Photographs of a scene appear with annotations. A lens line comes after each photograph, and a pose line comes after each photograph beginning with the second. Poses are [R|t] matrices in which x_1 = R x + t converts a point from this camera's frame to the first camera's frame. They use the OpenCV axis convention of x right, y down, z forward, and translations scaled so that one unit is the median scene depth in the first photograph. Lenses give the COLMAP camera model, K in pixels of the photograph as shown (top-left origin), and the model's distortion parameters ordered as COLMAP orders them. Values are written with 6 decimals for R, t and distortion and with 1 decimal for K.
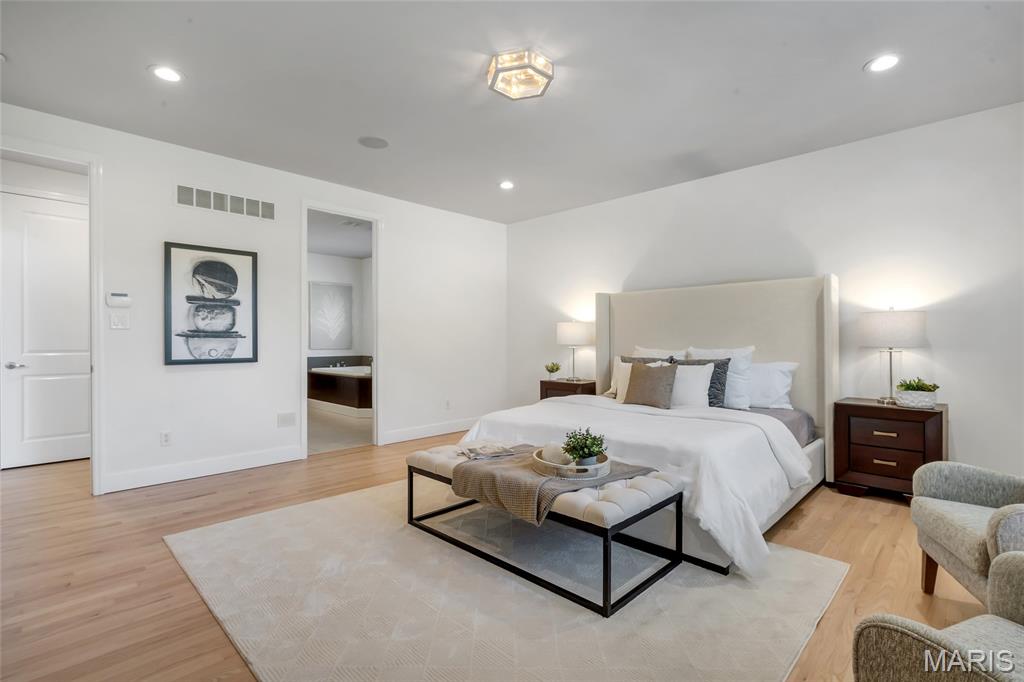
lens RADIAL K [[473.9, 0, 508.0], [0, 473.9, 344.2], [0, 0, 1]] dist [0.000121, 0.000102]
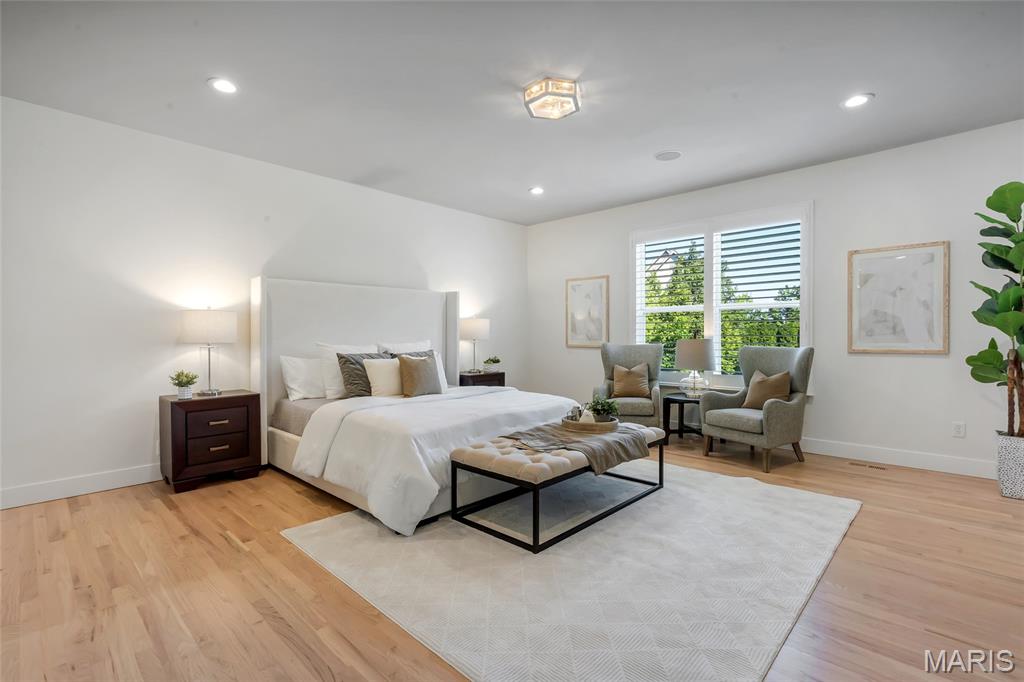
lens RADIAL K [[474.9, 0, 515.9], [0, 474.9, 338.2], [0, 0, 1]] dist [0.029404, 0.000085]
pose [[-0.027669, -0.003565, 0.999611, -1.022338], [0.013448, 0.999902, 0.003938, -0.004659], [-0.999527, 0.013551, -0.027619, 1.027043]]
